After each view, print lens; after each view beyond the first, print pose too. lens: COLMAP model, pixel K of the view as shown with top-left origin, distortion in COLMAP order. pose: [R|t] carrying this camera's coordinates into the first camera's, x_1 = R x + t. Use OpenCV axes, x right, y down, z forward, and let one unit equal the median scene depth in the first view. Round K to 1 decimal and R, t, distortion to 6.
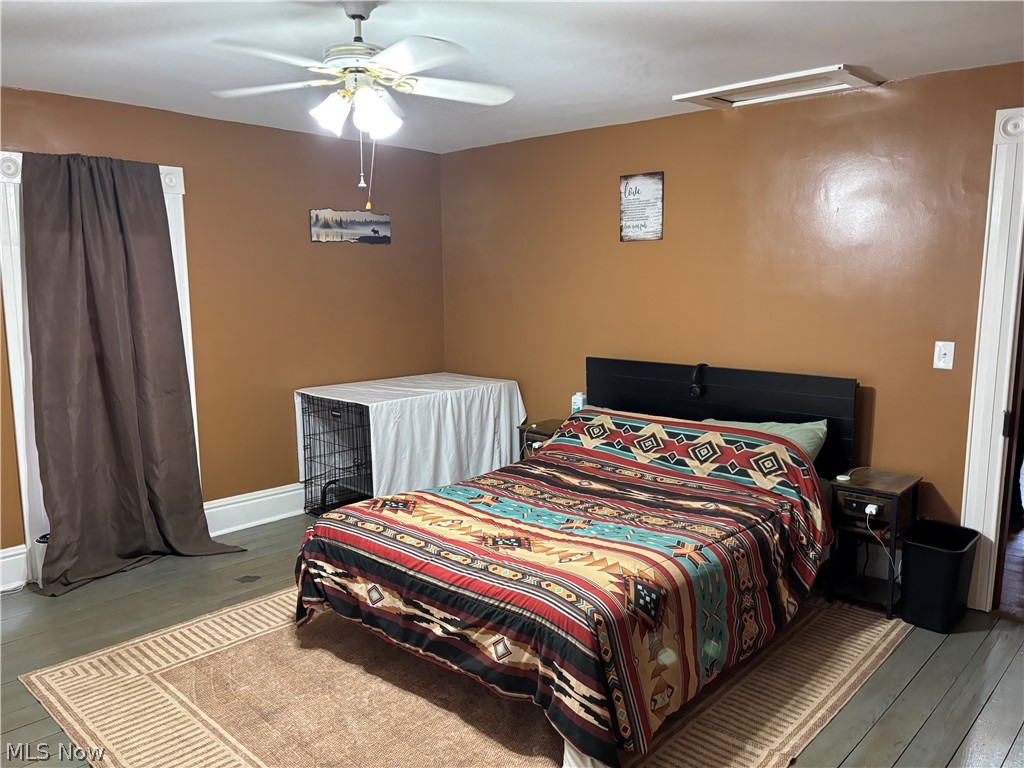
lens RADIAL K [[782.6, 0, 512.0], [0, 782.6, 384.0], [0, 0, 1]] dist [0.037525, -0.010027]
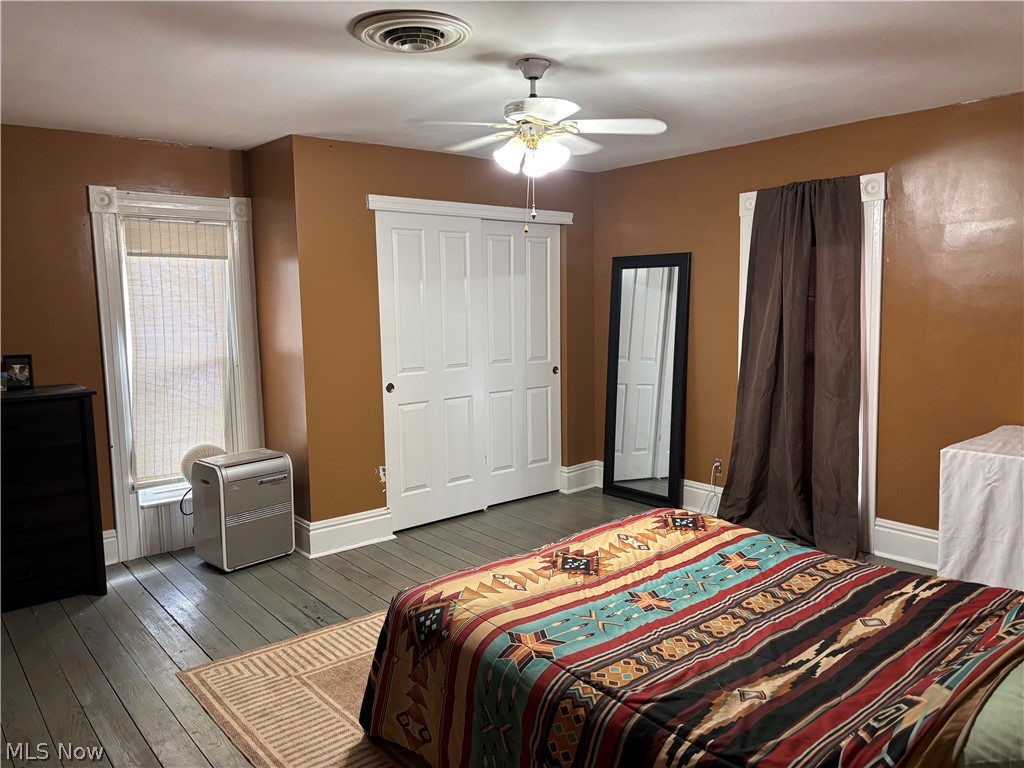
lens RADIAL K [[782.6, 0, 512.0], [0, 782.6, 384.0], [0, 0, 1]] dist [0.037525, -0.010027]
pose [[-0.131060, 0.117538, -0.984382, 0.930495], [-0.116807, 0.984200, 0.133068, -0.134427], [0.984469, 0.132422, -0.115260, 1.016673]]
